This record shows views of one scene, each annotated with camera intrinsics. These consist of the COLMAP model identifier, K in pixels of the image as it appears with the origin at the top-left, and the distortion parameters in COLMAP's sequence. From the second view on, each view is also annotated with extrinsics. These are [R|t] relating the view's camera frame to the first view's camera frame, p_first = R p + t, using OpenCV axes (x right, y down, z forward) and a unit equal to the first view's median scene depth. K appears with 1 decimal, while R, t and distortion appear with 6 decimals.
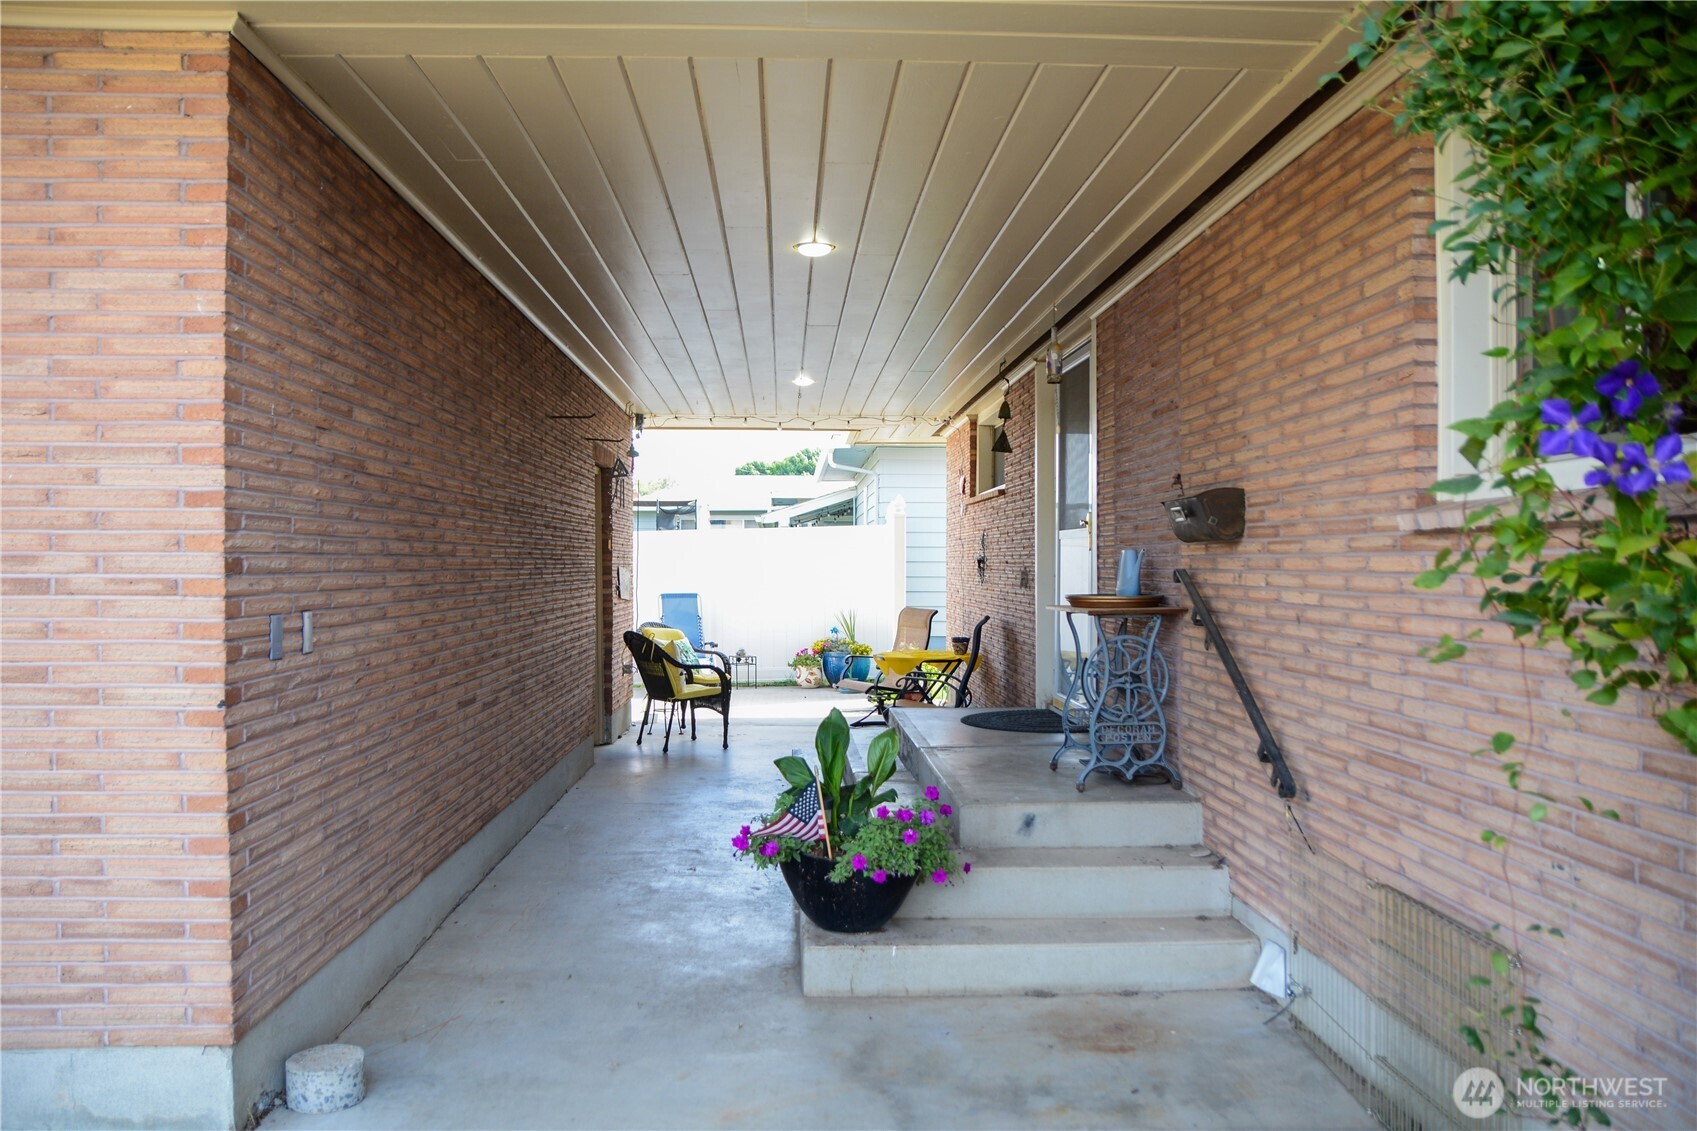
lens RADIAL K [[1289.9, 0, 843.0], [0, 1289.9, 565.2], [0, 0, 1]] dist [-0.064941, -0.000327]
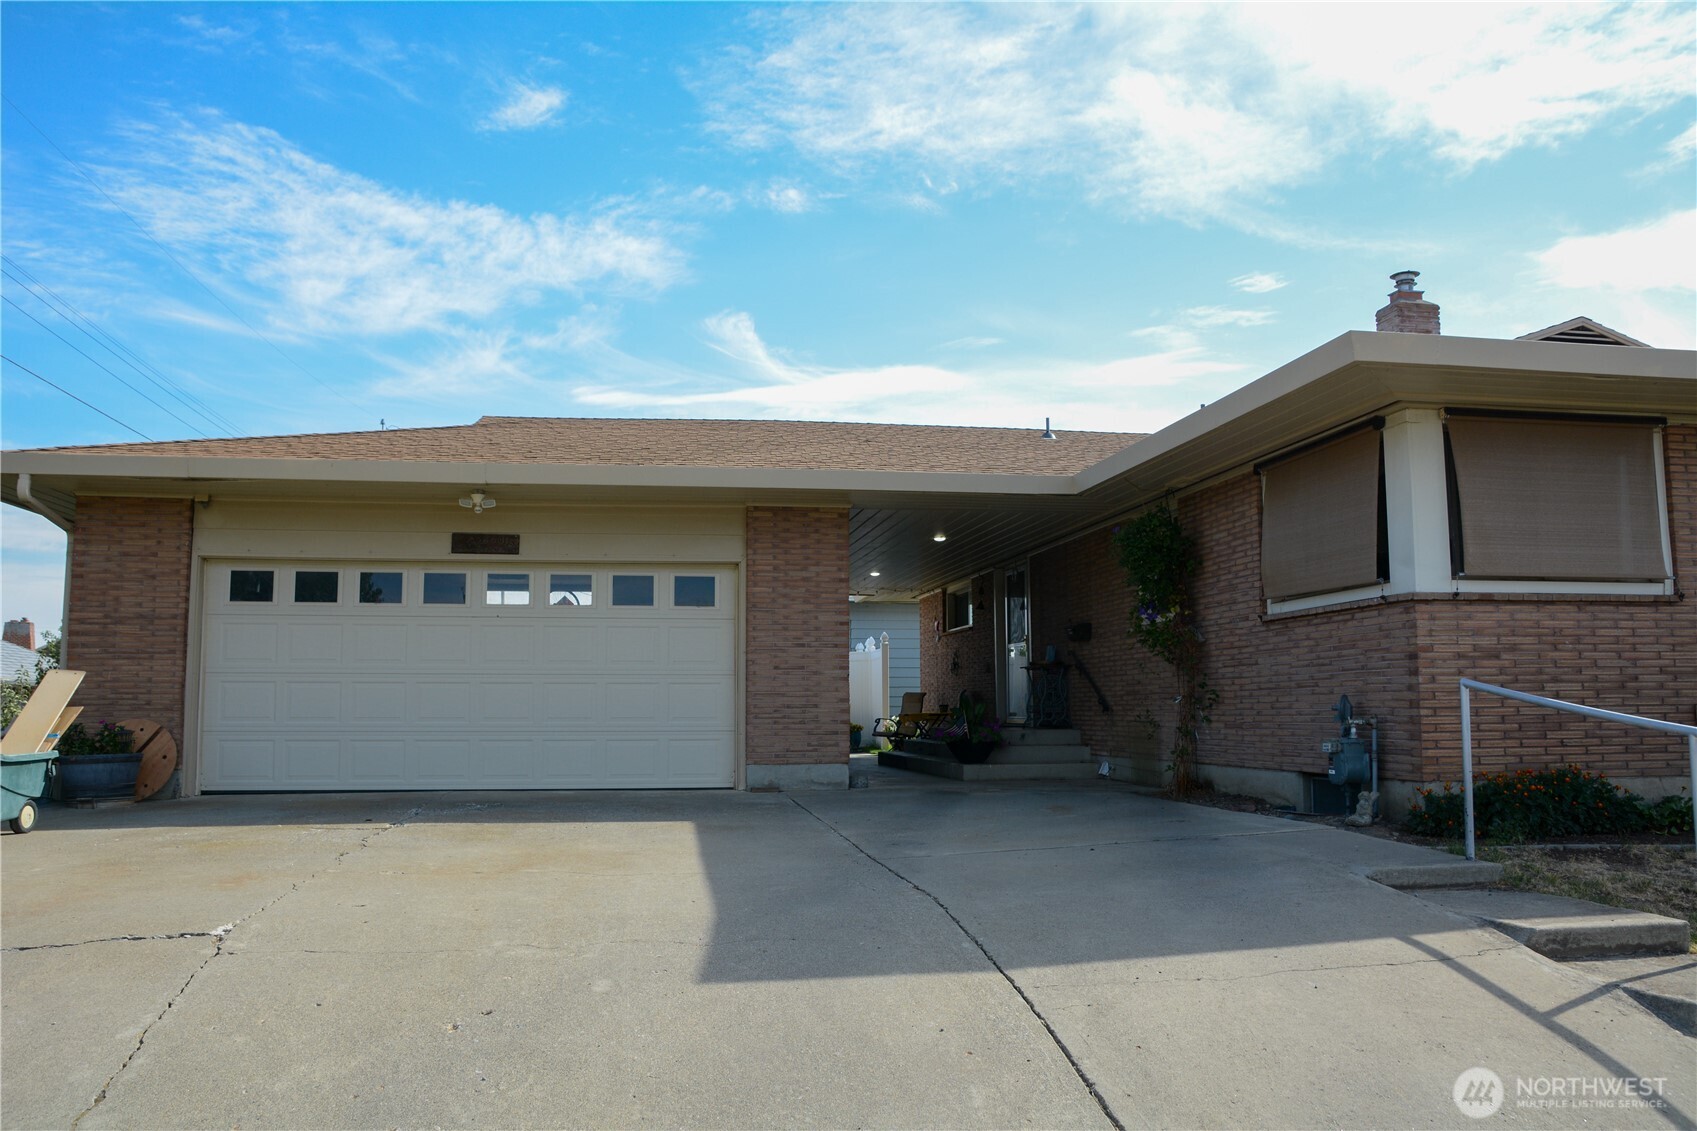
lens RADIAL K [[1289.9, 0, 851.2], [0, 1289.9, 564.4], [0, 0, 1]] dist [-0.064941, -0.000327]
pose [[0.991452, 0.005656, 0.130350, -0.796614], [0.009436, 0.993335, -0.114876, 0.181296], [-0.130131, 0.115124, 0.984791, -2.390034]]
